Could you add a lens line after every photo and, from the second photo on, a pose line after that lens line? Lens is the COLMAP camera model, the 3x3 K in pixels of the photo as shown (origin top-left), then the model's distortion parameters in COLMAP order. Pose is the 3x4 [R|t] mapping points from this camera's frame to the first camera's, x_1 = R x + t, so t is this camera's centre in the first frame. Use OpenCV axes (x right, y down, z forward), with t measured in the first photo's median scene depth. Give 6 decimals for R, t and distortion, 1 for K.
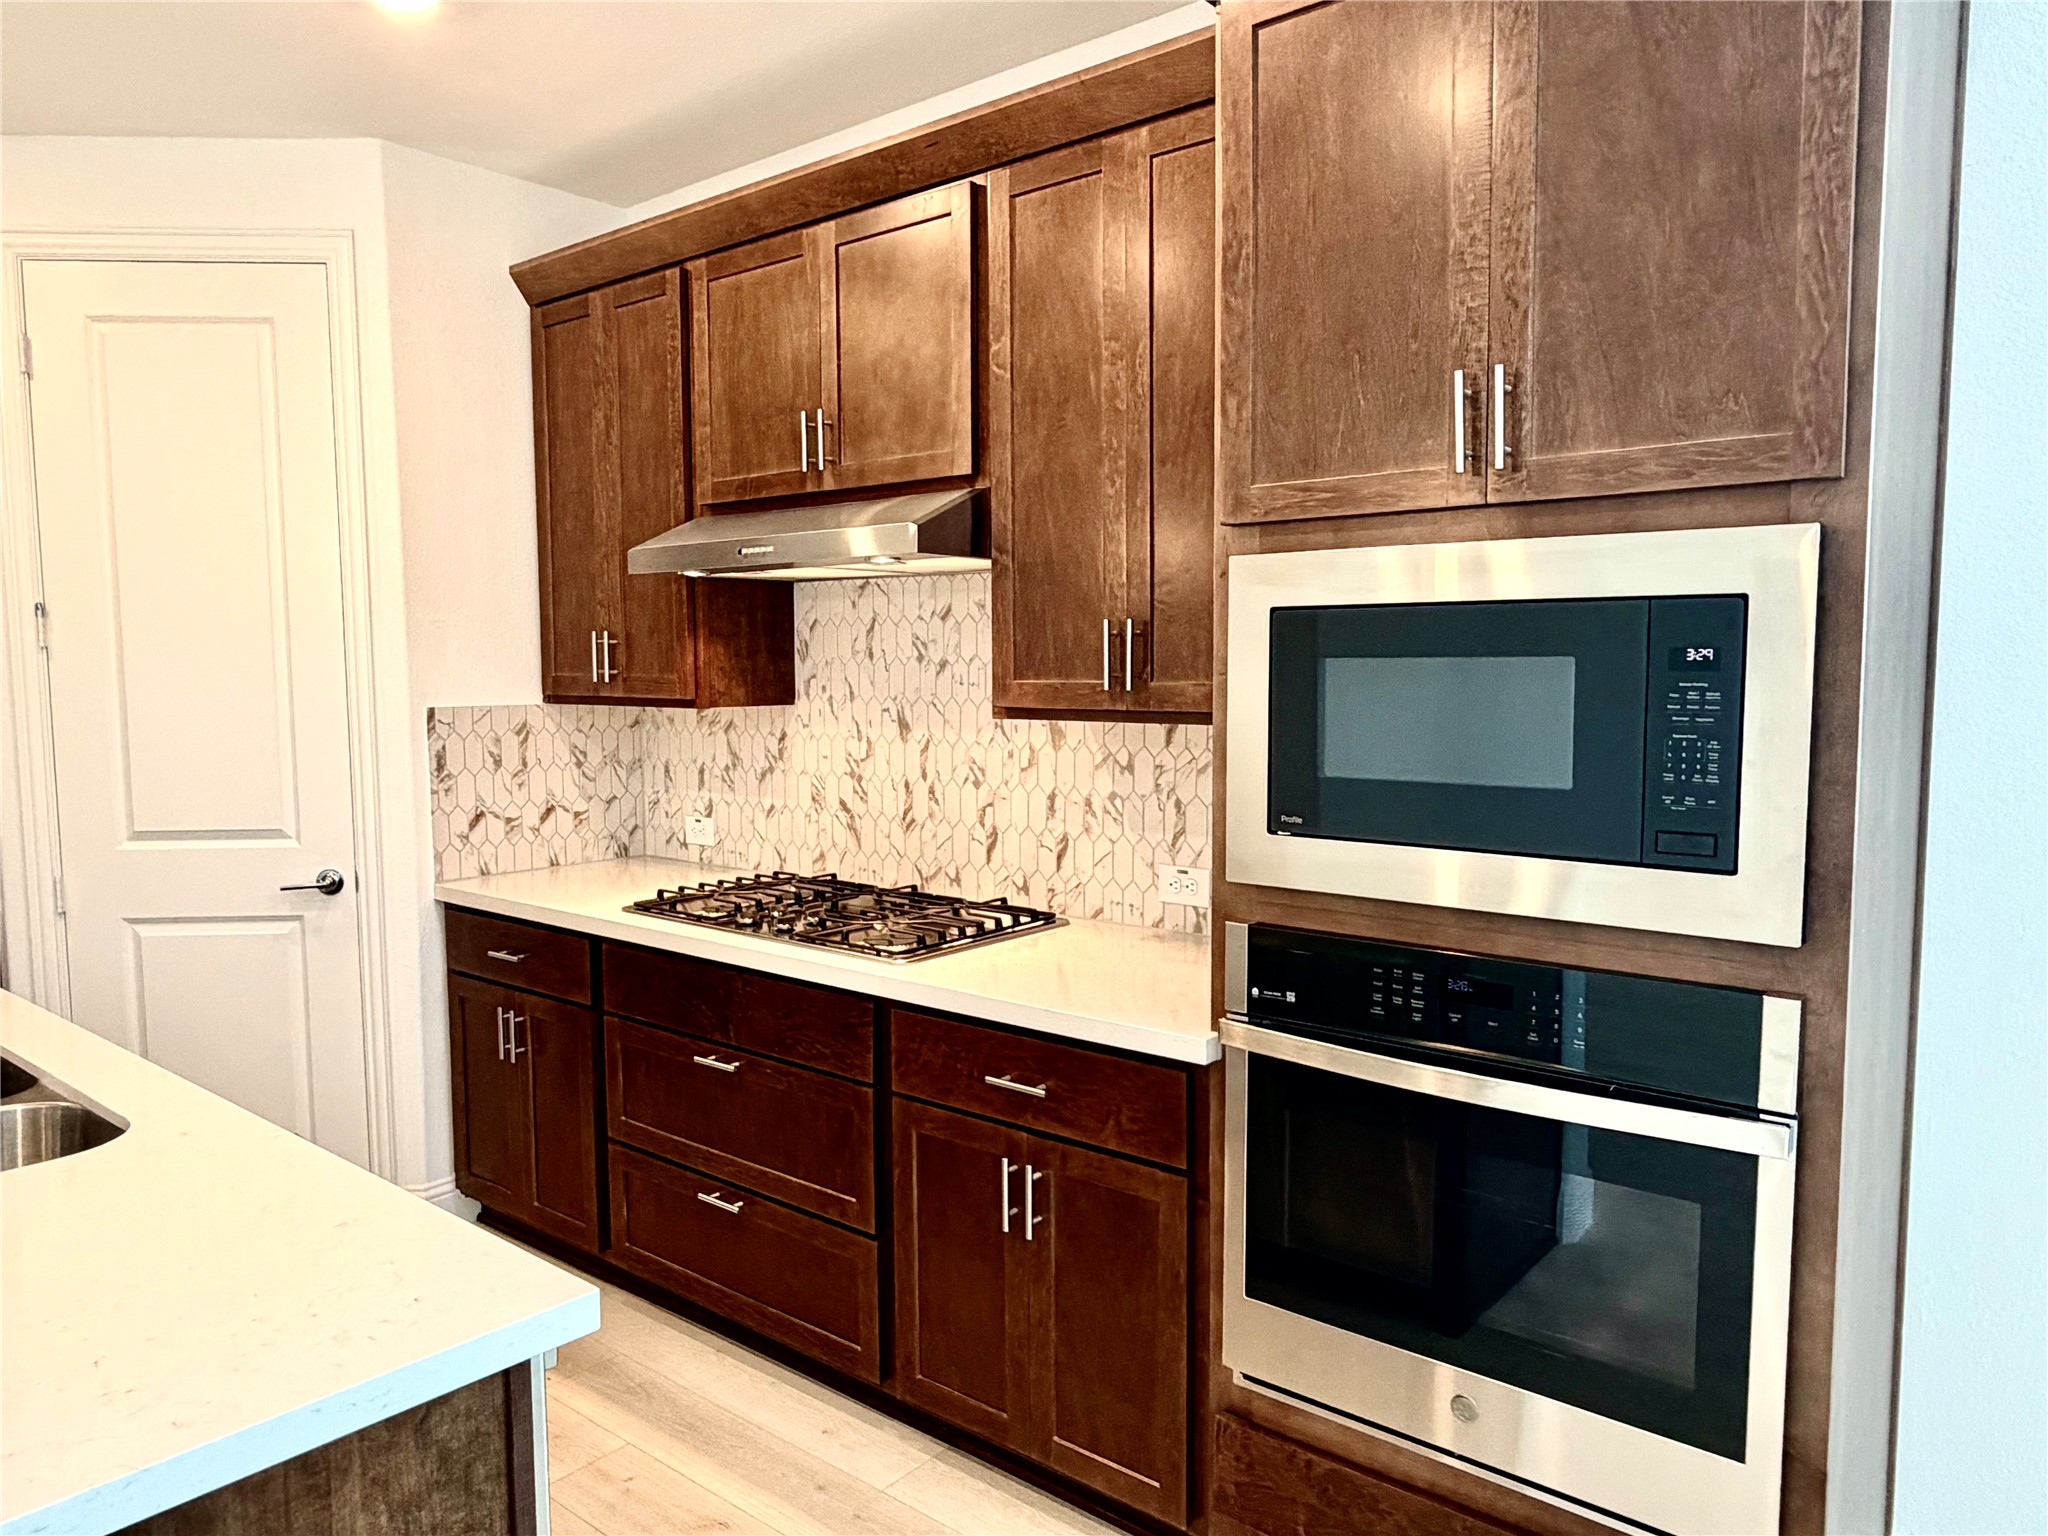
lens RADIAL K [[1380.4, 0, 1023.8], [0, 1380.4, 772.1], [0, 0, 1]] dist [0.001814, 0.000342]
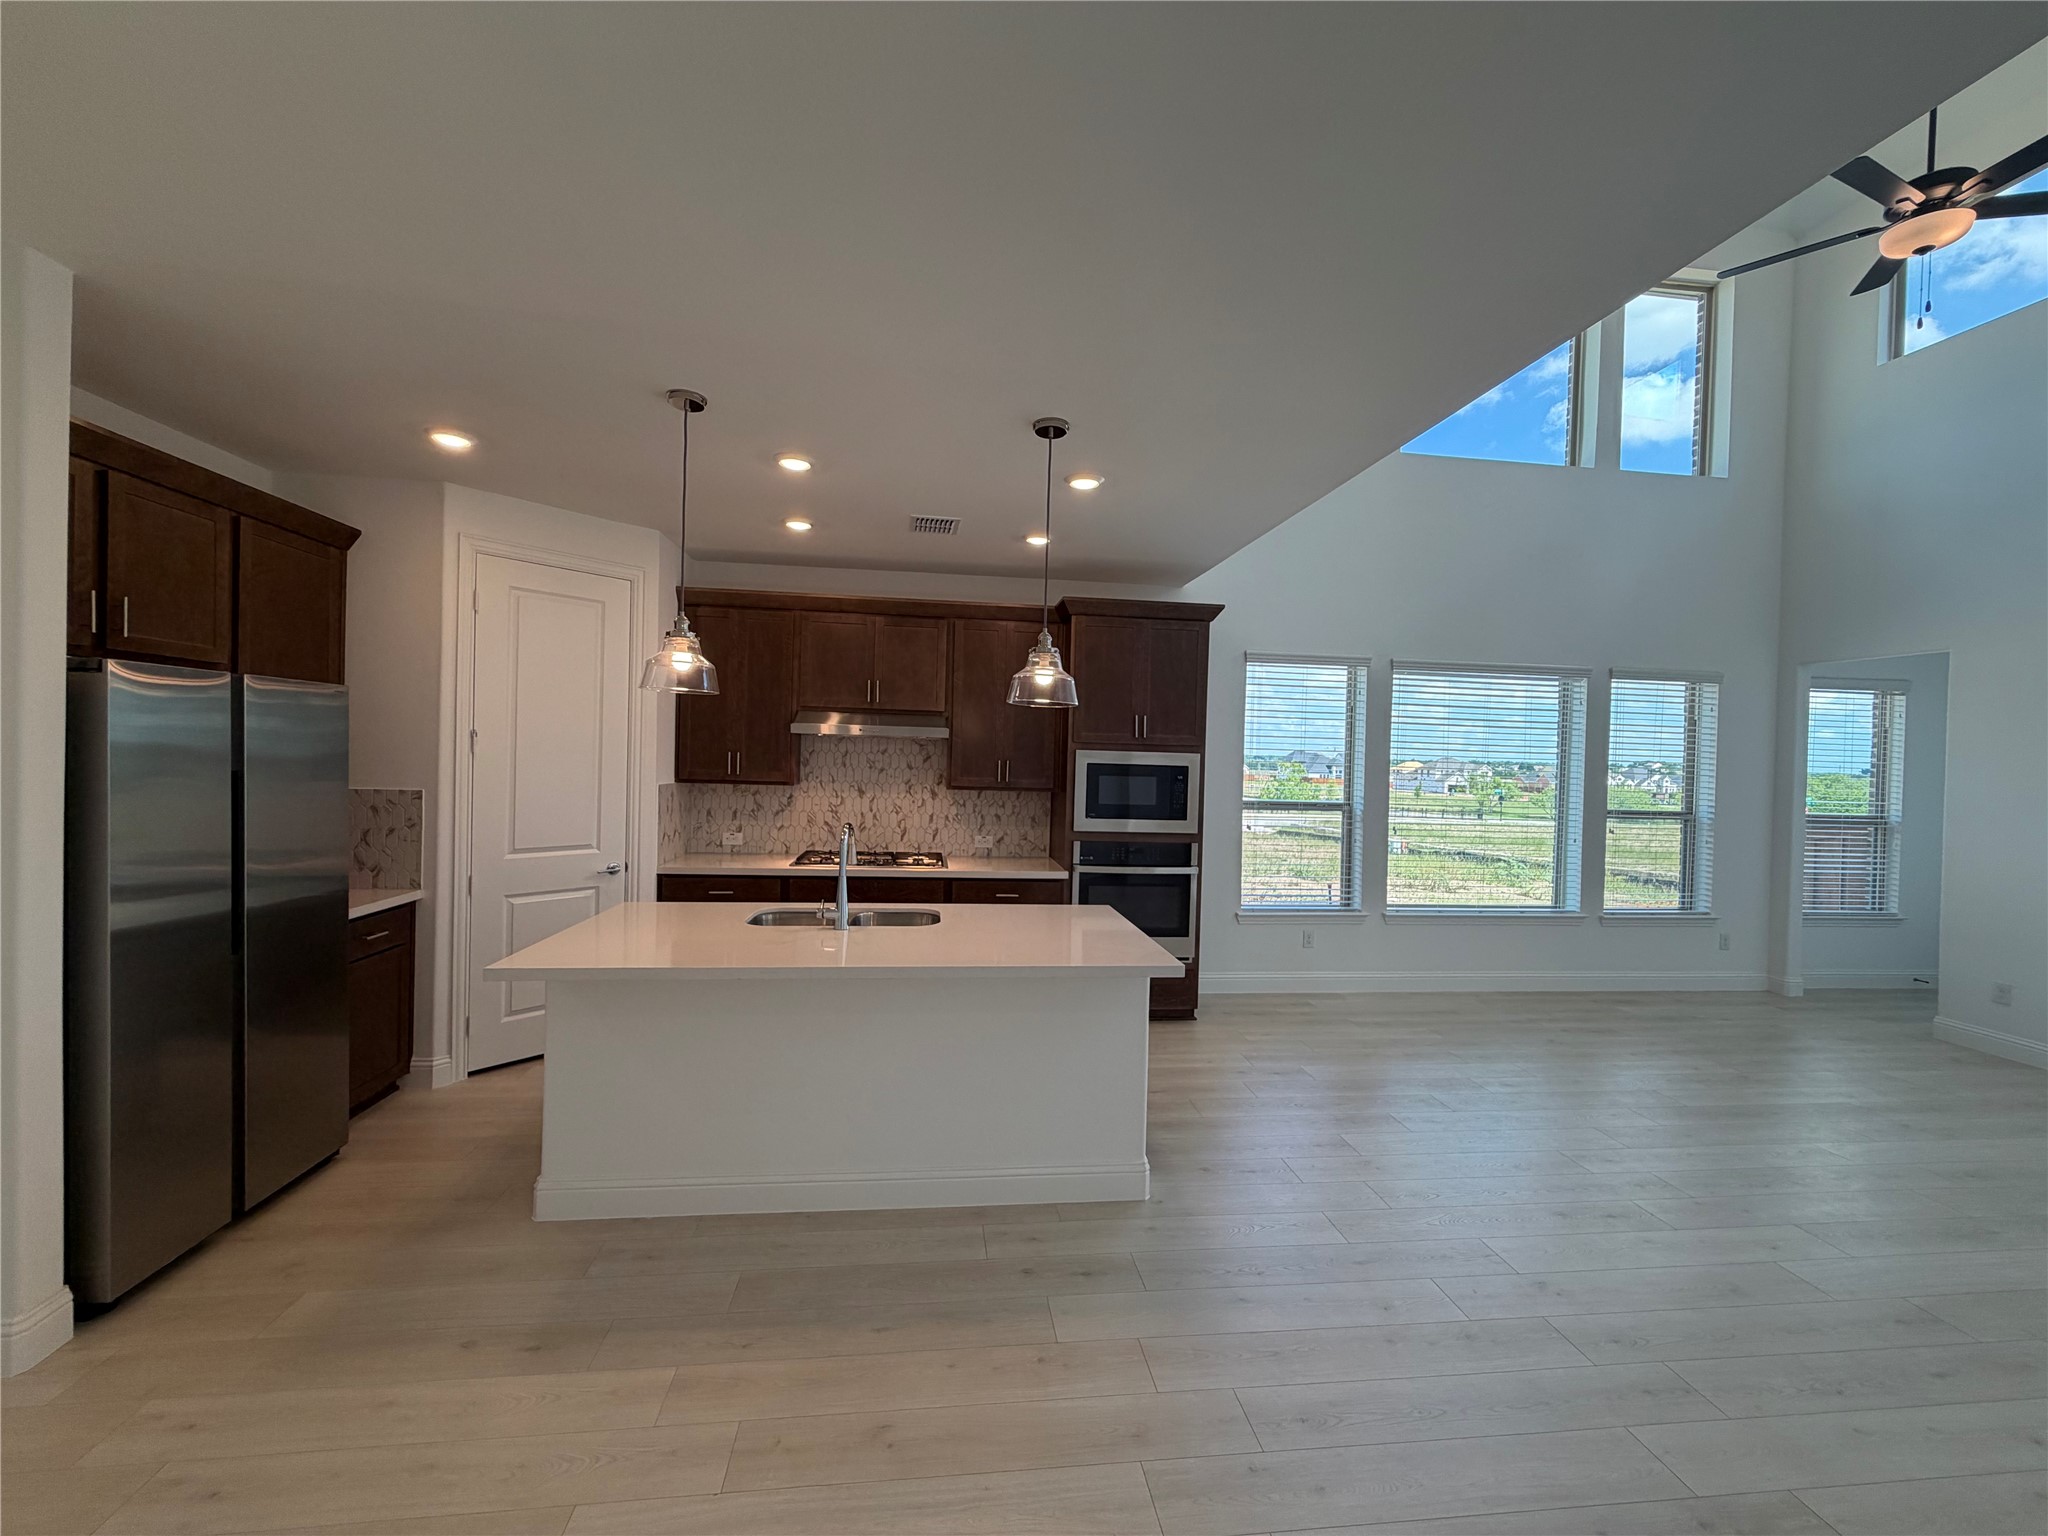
lens RADIAL K [[819.3, 0, 1023.3], [0, 819.3, 770.0], [0, 0, 1]] dist [-0.004388, -0.000088]
pose [[0.685605, 0.014279, 0.727834, -1.069029], [0.026968, 0.998623, -0.044995, 0.003774], [-0.727474, 0.050477, 0.684276, -0.331638]]
